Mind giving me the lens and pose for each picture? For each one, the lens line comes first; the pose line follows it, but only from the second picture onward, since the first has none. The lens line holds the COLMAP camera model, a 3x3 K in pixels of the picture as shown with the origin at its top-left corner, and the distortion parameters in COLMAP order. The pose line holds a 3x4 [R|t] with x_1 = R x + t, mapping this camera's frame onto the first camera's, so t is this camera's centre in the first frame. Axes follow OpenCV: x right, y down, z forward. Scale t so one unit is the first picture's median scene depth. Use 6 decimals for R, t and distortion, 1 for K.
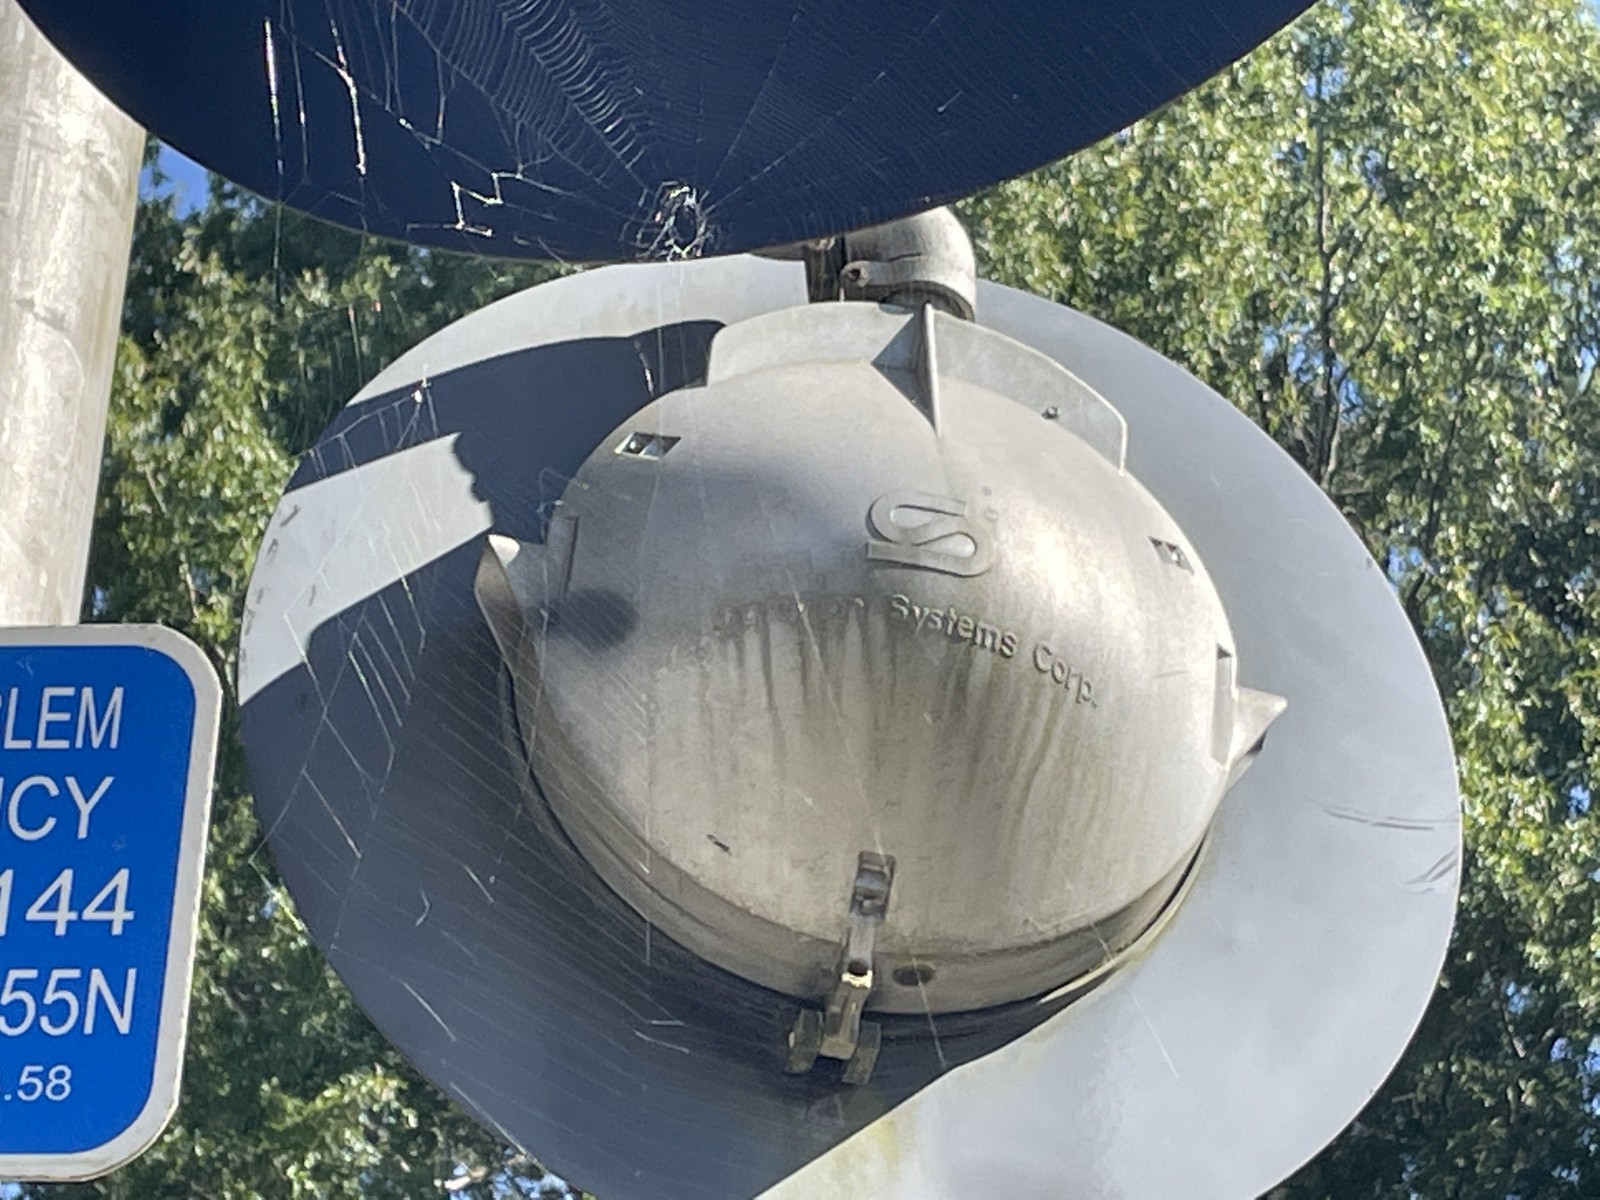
lens RADIAL K [[5043.7, 0, 703.0], [0, 5043.7, 636.8], [0, 0, 1]] dist [0.188577, -0.940604]
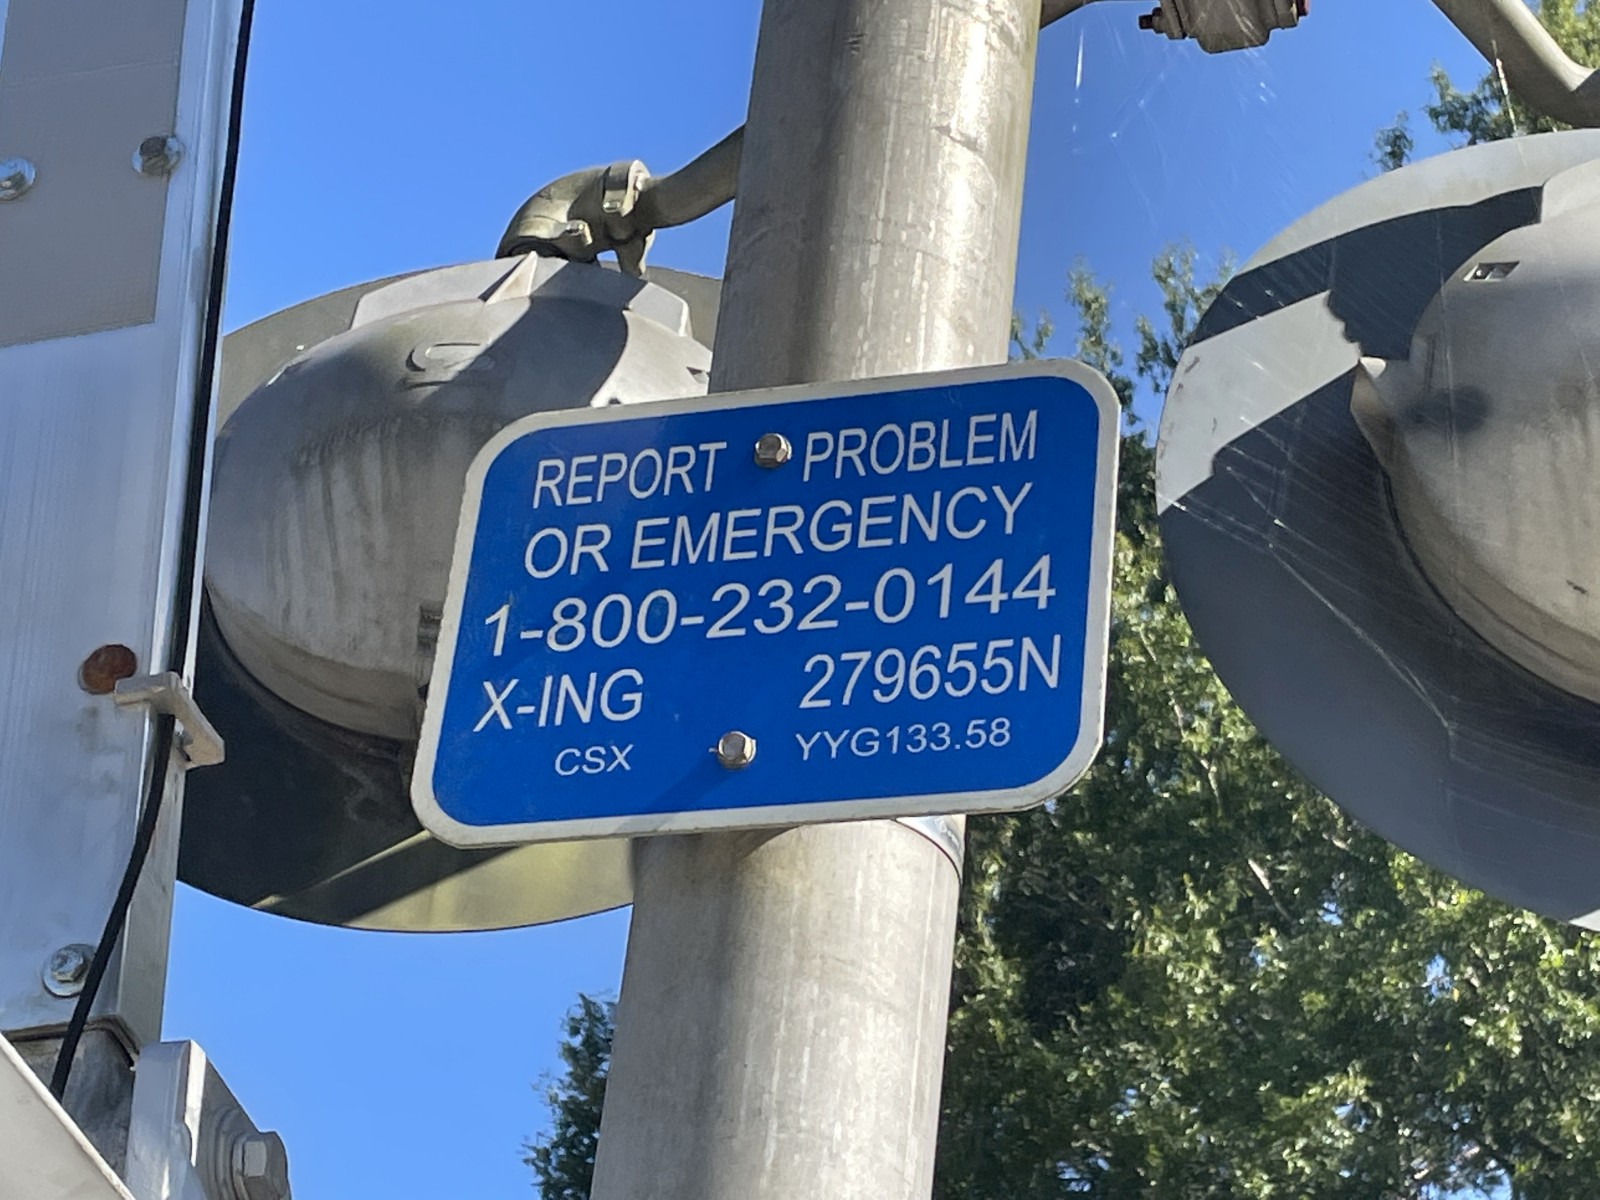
lens RADIAL K [[3773.1, 0, 800.0], [0, 3773.1, 600.0], [0, 0, 1]] dist [0.094238, 0.754583]
pose [[0.977345, -0.073091, -0.198630, 0.001376], [0.062995, 0.996402, -0.056693, 0.078094], [0.202059, 0.042896, 0.978434, 0.108437]]
